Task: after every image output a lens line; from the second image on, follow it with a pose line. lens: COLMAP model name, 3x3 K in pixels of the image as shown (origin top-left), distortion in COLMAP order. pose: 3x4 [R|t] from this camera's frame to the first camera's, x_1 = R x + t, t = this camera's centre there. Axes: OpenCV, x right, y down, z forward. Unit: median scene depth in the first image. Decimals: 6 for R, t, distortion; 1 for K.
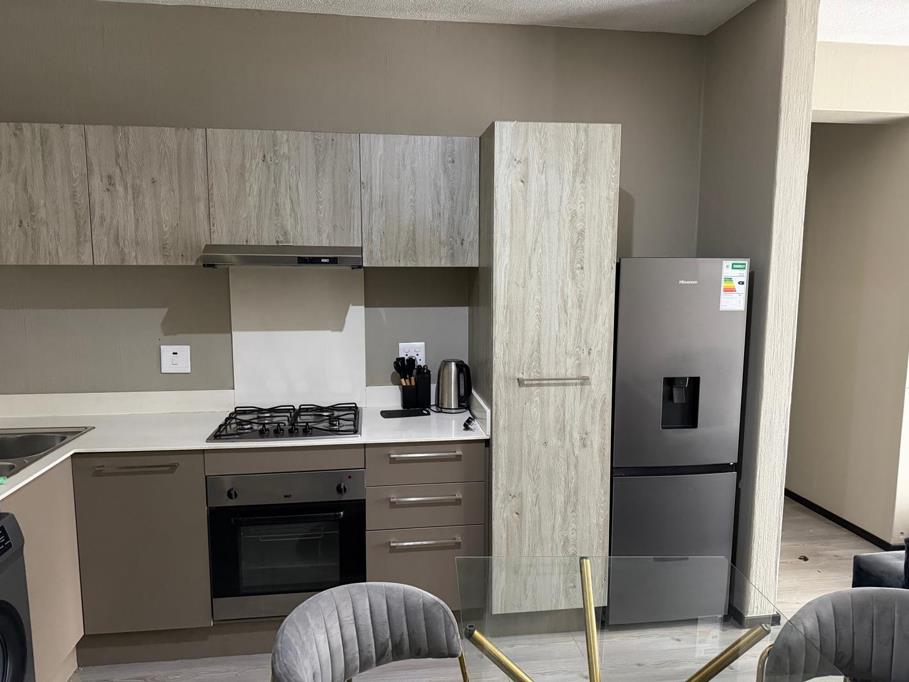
lens RADIAL K [[660.9, 0, 455.4], [0, 660.9, 353.2], [0, 0, 1]] dist [0.130719, -0.192224]
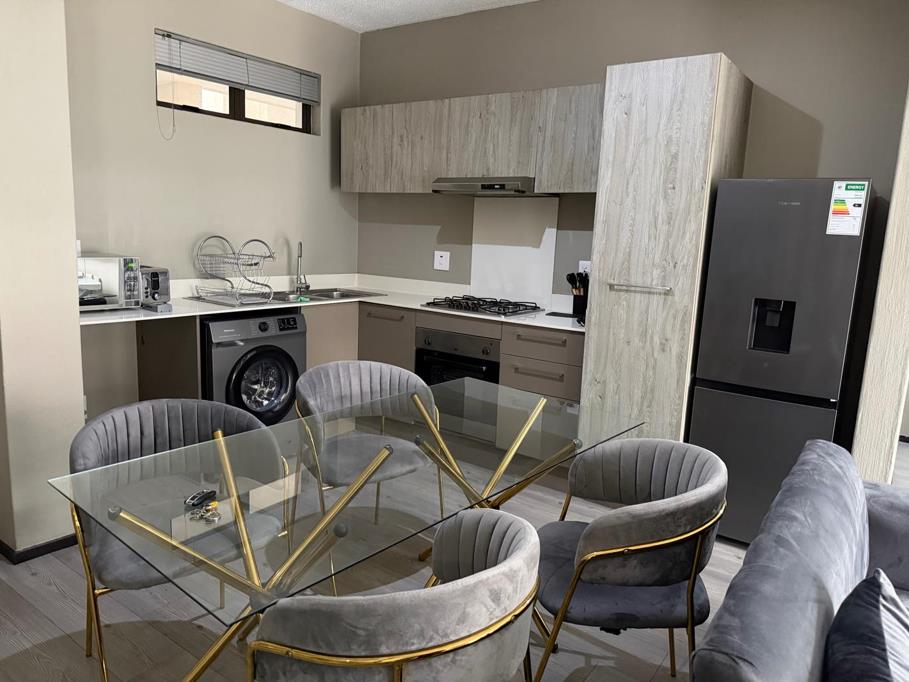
lens RADIAL K [[660.9, 0, 455.4], [0, 660.9, 353.2], [0, 0, 1]] dist [0.130719, -0.192224]
pose [[0.721576, 0.152431, -0.675347, 0.708507], [-0.135870, 0.987671, 0.077754, 0.104721], [0.678872, 0.035654, 0.733390, -0.064348]]
